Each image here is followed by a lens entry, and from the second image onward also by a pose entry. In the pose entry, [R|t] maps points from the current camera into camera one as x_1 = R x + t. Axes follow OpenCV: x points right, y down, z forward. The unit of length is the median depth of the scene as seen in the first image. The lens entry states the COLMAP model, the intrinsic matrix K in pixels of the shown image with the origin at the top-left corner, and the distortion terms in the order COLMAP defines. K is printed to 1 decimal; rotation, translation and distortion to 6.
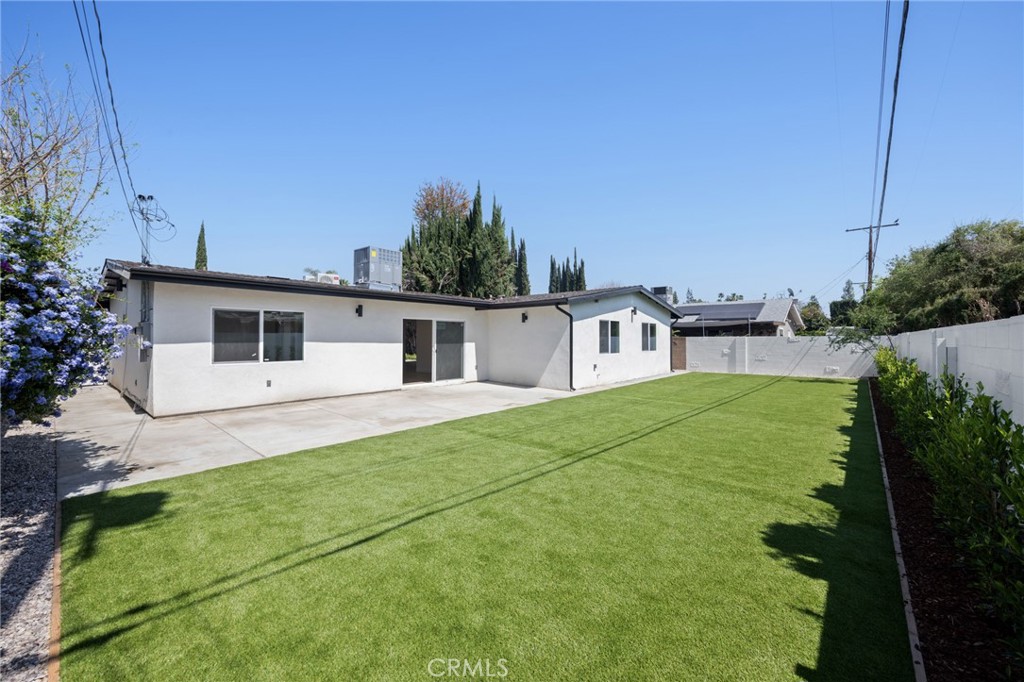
lens RADIAL K [[395.4, 0, 512.0], [0, 395.4, 341.0], [0, 0, 1]] dist [-0.001138, 0.000045]
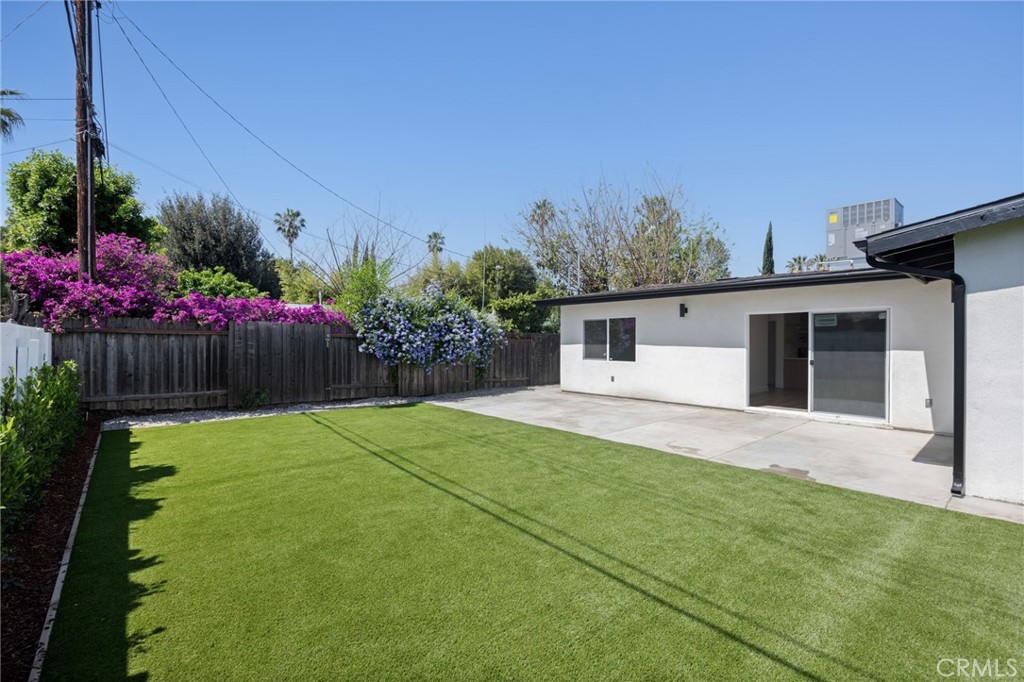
lens RADIAL K [[435.9, 0, 512.0], [0, 435.9, 341.0], [0, 0, 1]] dist [-0.000820, -0.000059]
pose [[-0.121655, 0.001720, -0.992571, 0.520649], [-0.007865, 0.999965, 0.002697, -0.006251], [0.992541, 0.008134, -0.121638, 0.601909]]
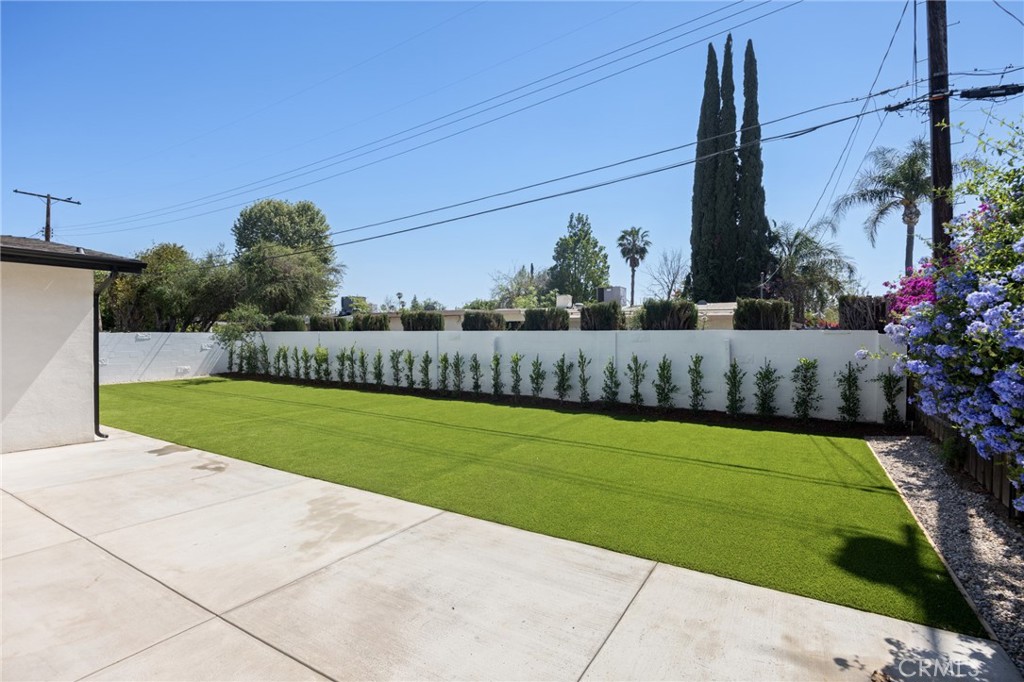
lens RADIAL K [[483.4, 0, 512.0], [0, 483.4, 341.0], [0, 0, 1]] dist [-0.002511, -0.000609]
pose [[-0.186748, -0.012326, 0.982331, -0.504927], [0.003543, 0.999906, 0.013220, -0.007181], [-0.982401, 0.005949, -0.186687, 0.540469]]
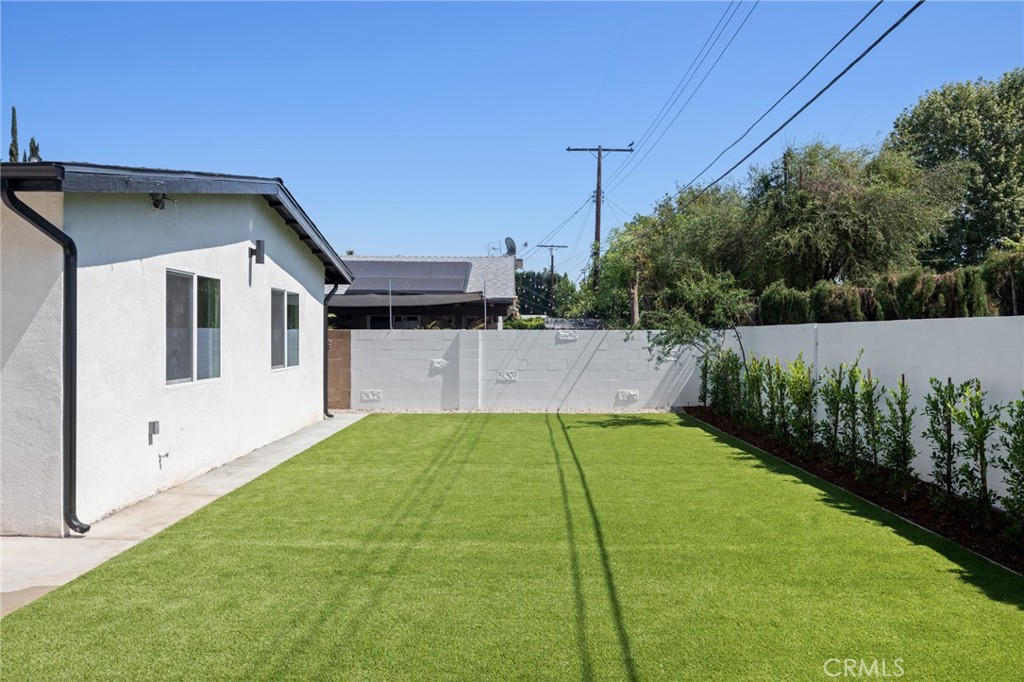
lens RADIAL K [[796.4, 0, 512.0], [0, 796.4, 341.0], [0, 0, 1]] dist [-0.006008, -0.003633]
pose [[0.749241, -0.001263, 0.662296, 0.021360], [-0.001022, 0.999995, 0.003064, -0.001797], [-0.662297, -0.002973, 0.749236, 0.386992]]
